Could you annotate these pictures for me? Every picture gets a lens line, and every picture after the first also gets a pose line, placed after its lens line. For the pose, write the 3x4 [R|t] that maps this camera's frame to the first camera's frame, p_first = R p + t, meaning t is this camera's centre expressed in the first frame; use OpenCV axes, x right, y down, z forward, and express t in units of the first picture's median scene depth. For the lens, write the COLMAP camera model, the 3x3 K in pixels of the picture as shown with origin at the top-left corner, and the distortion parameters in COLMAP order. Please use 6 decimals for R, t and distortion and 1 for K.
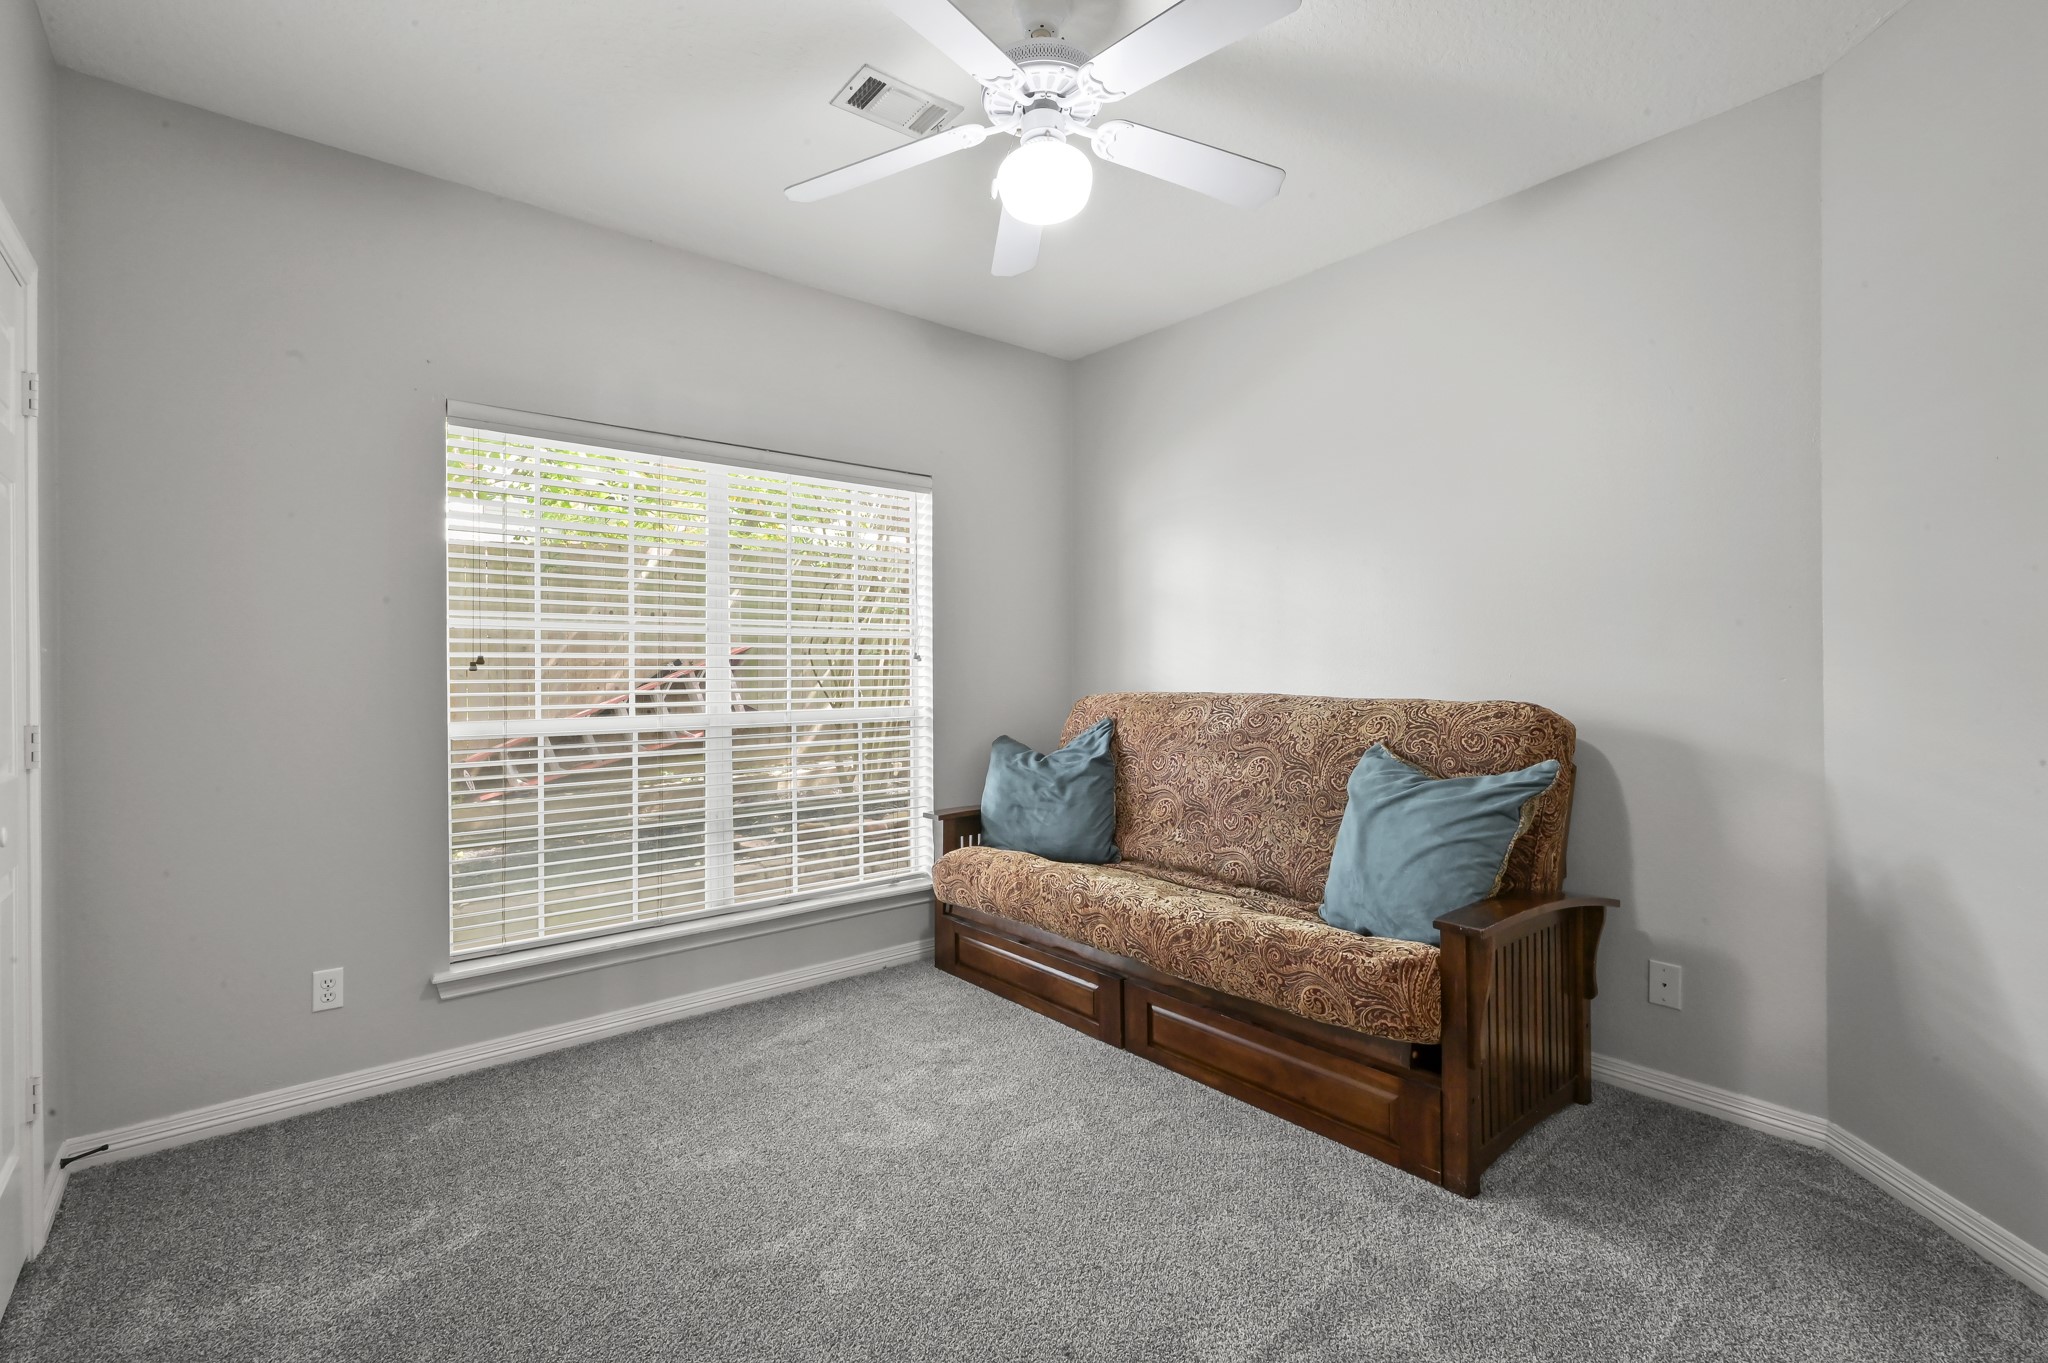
lens RADIAL K [[905.9, 0, 1024.0], [0, 905.9, 681.5], [0, 0, 1]] dist [0.000782, -0.000055]
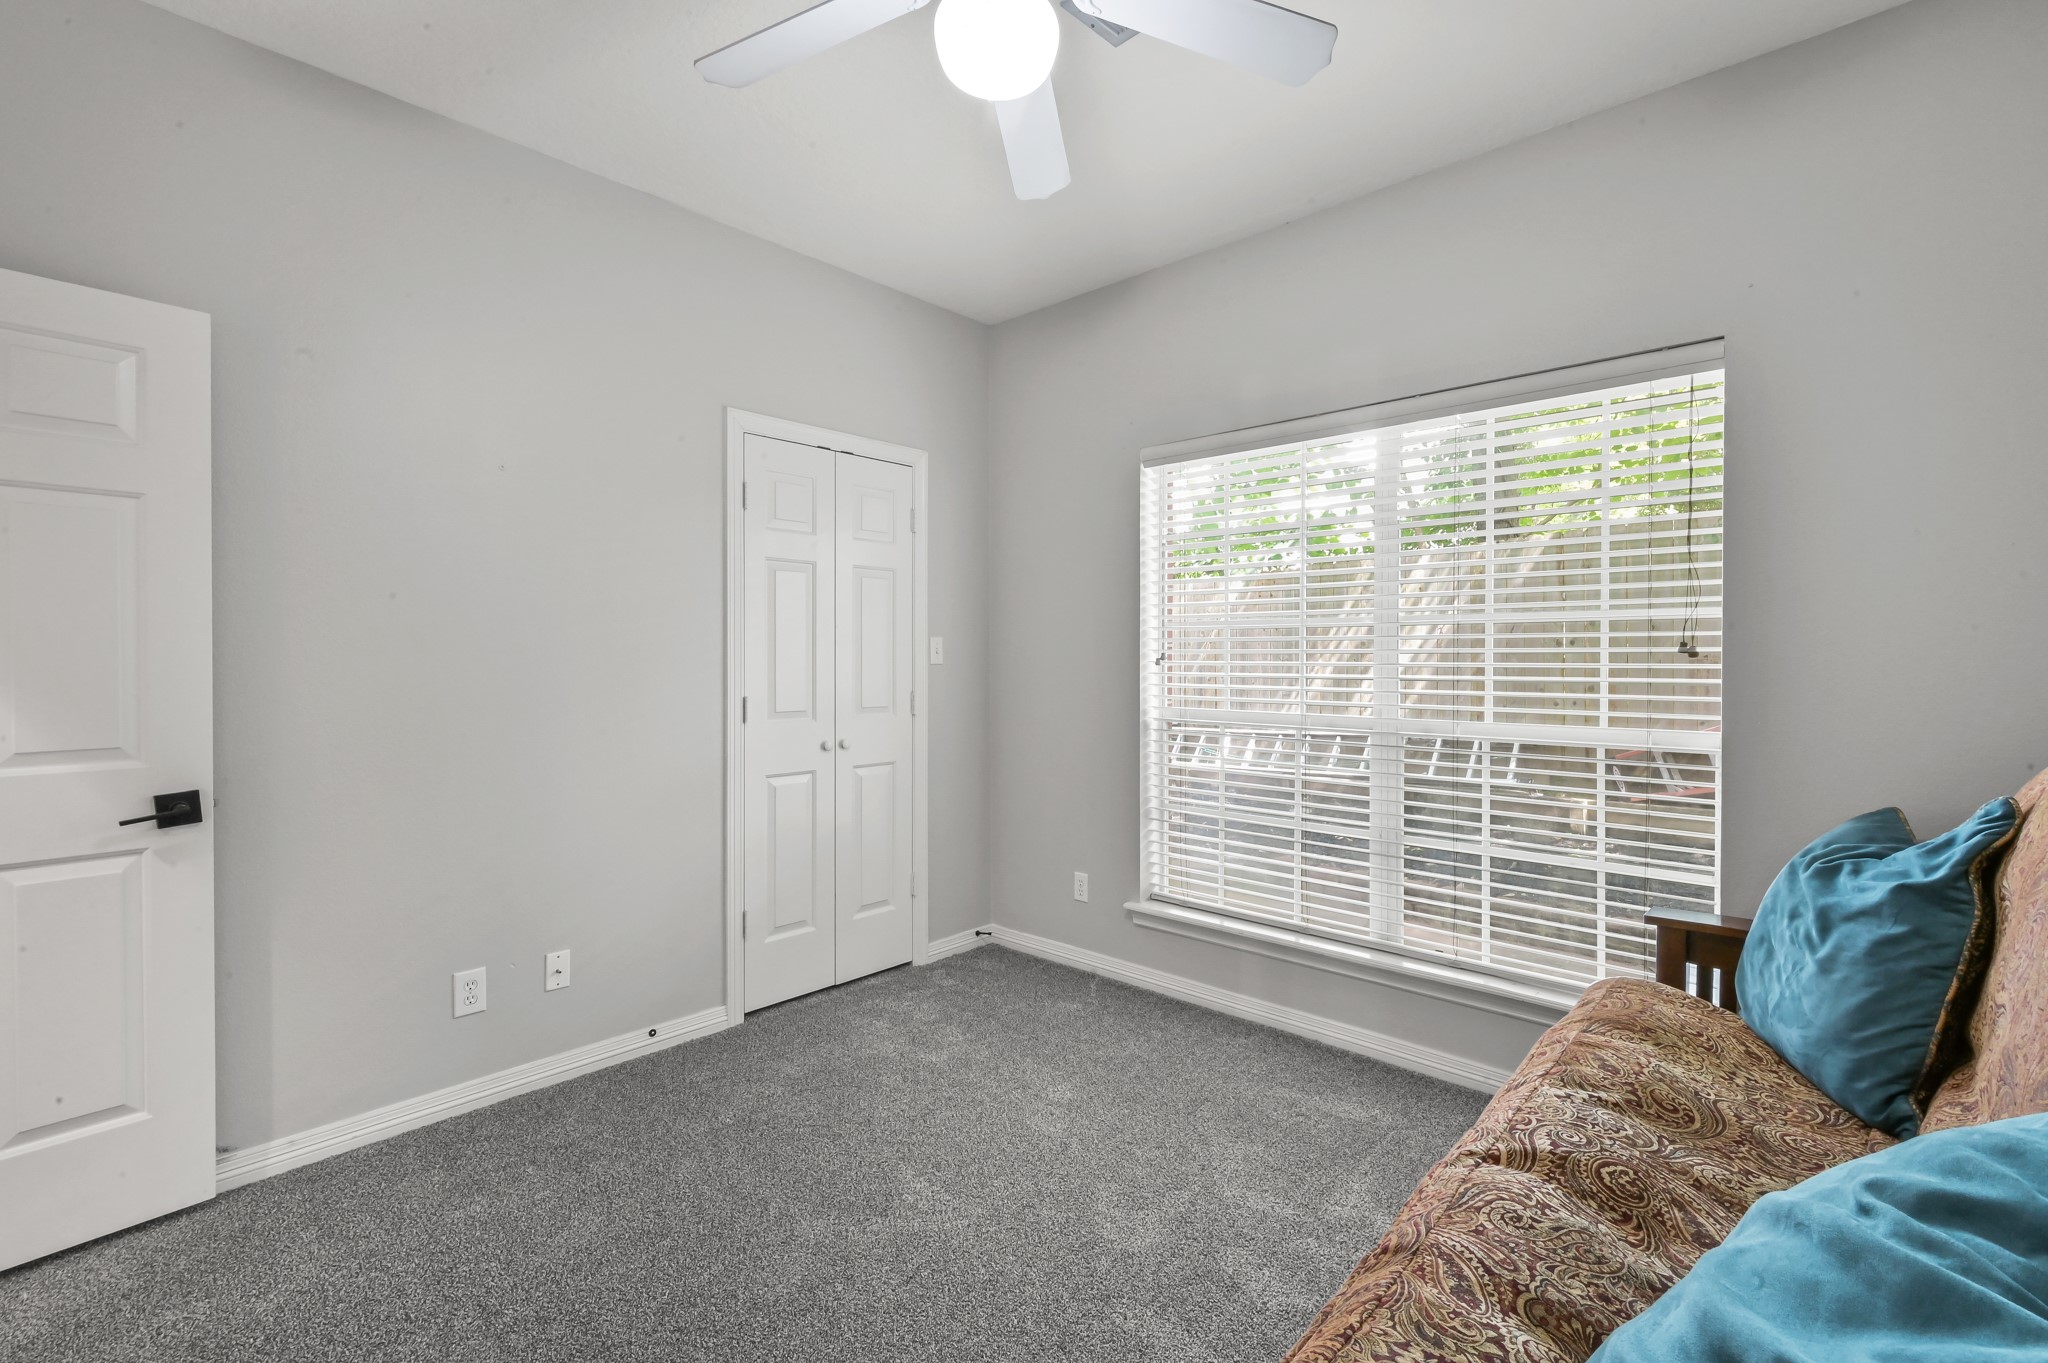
lens RADIAL K [[895.9, 0, 1043.0], [0, 895.9, 671.7], [0, 0, 1]] dist [0.001768, -0.000006]
pose [[0.117716, 0.011388, -0.992982, 0.540424], [-0.011262, 0.999885, 0.010133, -0.016851], [0.992983, 0.009990, 0.117831, 0.648359]]
